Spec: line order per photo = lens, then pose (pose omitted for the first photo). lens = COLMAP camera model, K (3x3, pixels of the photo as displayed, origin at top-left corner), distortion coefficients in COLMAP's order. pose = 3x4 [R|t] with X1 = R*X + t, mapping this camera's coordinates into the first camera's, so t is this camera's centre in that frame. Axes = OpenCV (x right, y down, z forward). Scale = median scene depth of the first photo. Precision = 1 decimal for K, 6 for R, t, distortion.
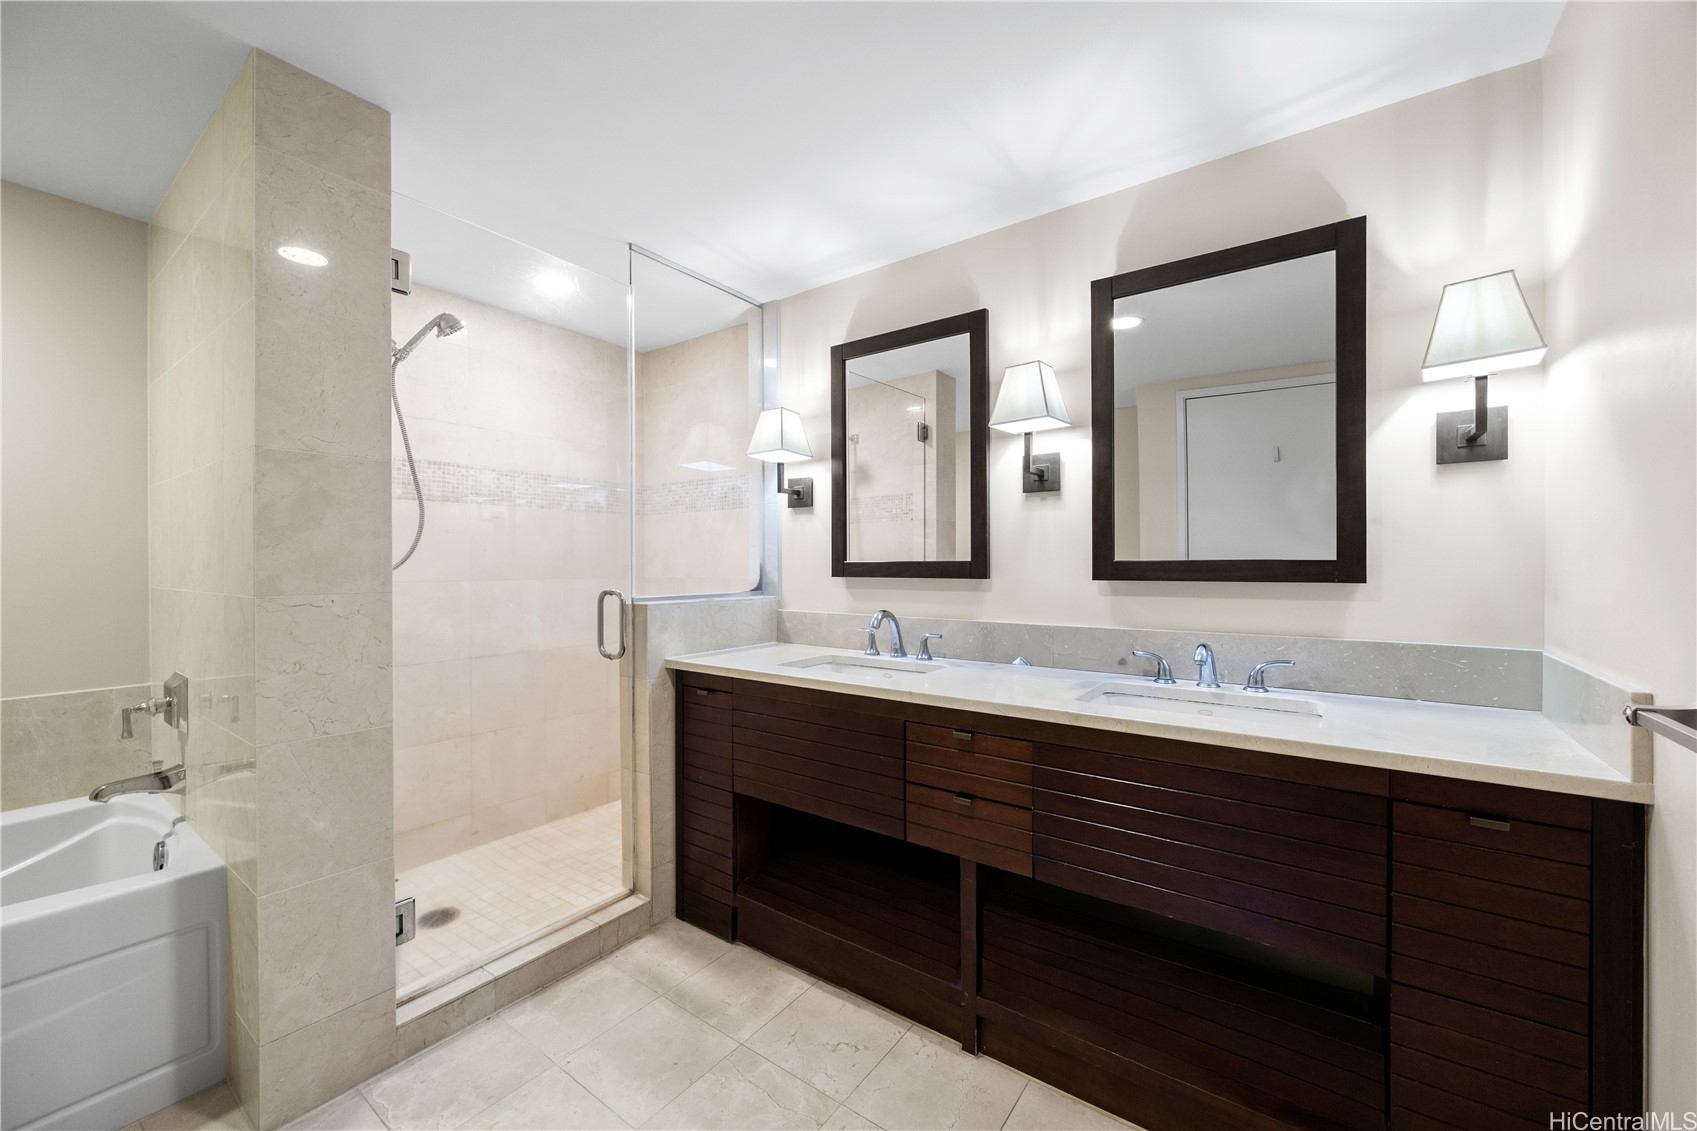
lens RADIAL K [[640.7, 0, 857.2], [0, 640.7, 564.1], [0, 0, 1]] dist [-0.004411, -0.000385]
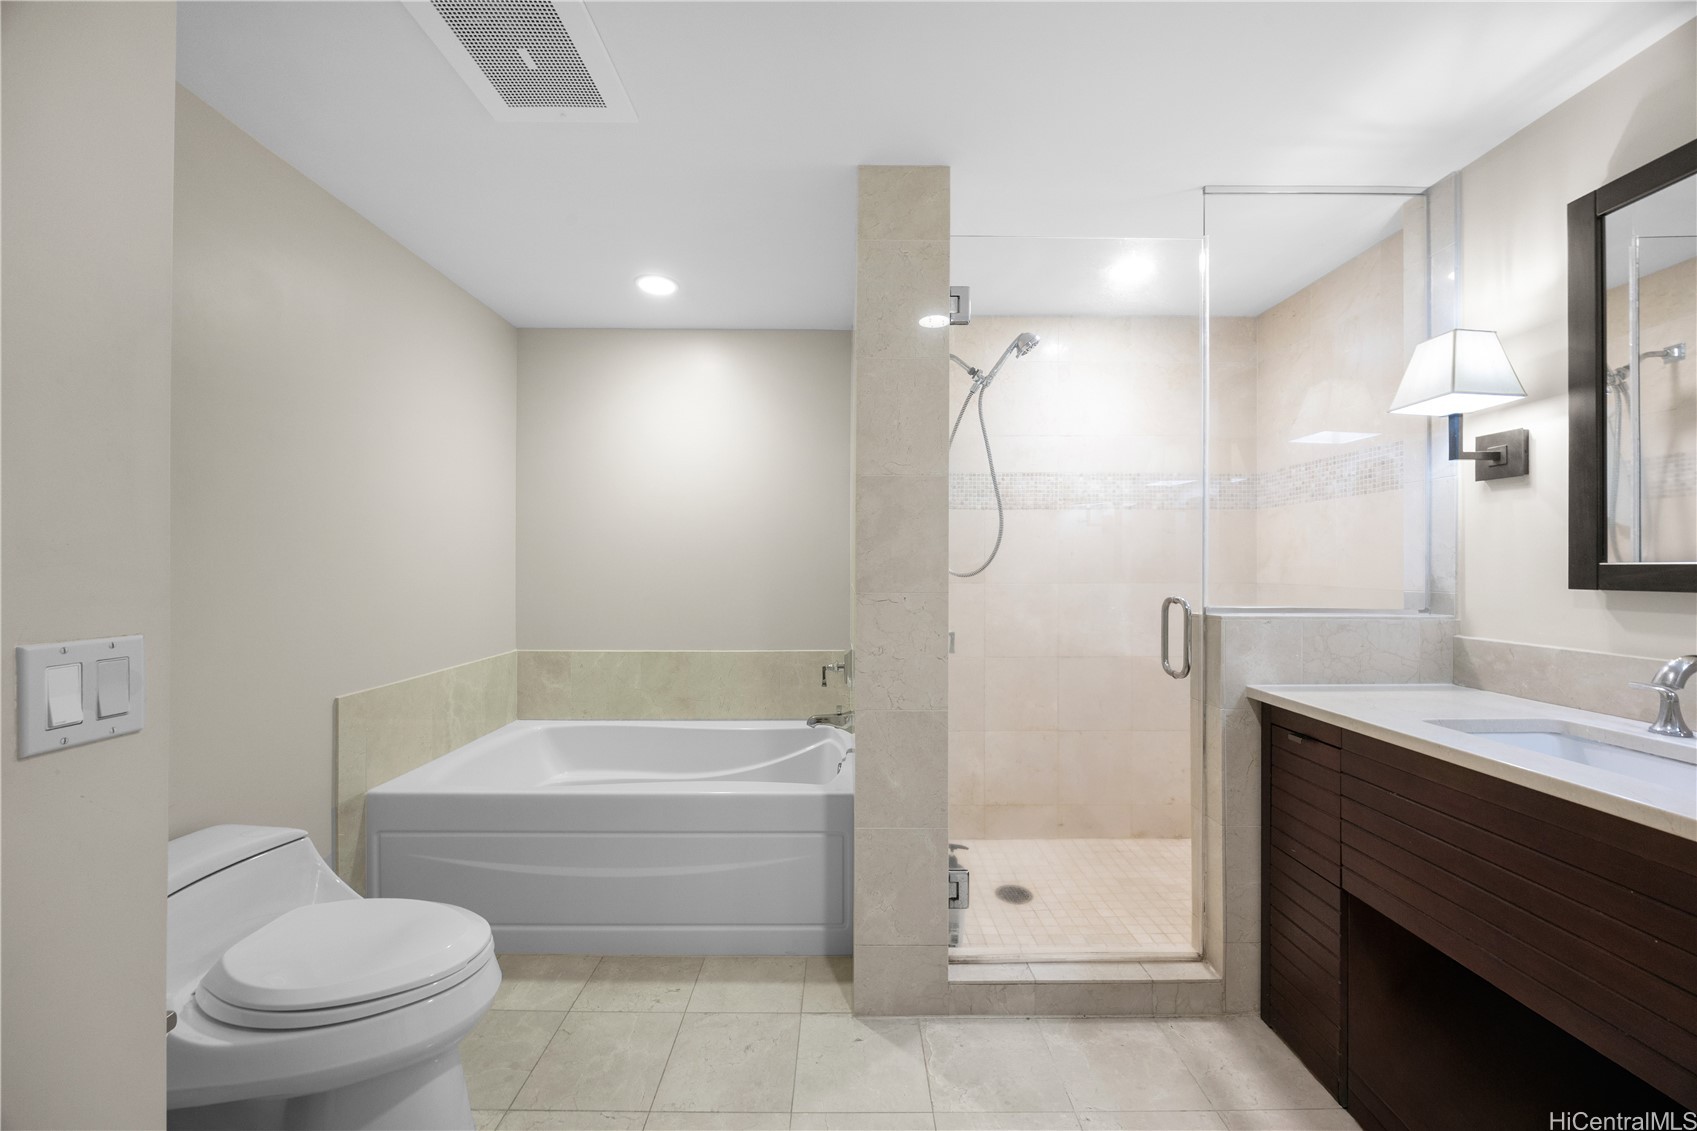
lens RADIAL K [[640.7, 0, 848.8], [0, 640.7, 566.8], [0, 0, 1]] dist [-0.004411, -0.000385]
pose [[0.589649, 0.000032, -0.807659, 0.052489], [-0.000795, 1.000000, -0.000541, 0.000186], [0.807659, 0.000962, 0.589649, 0.133050]]
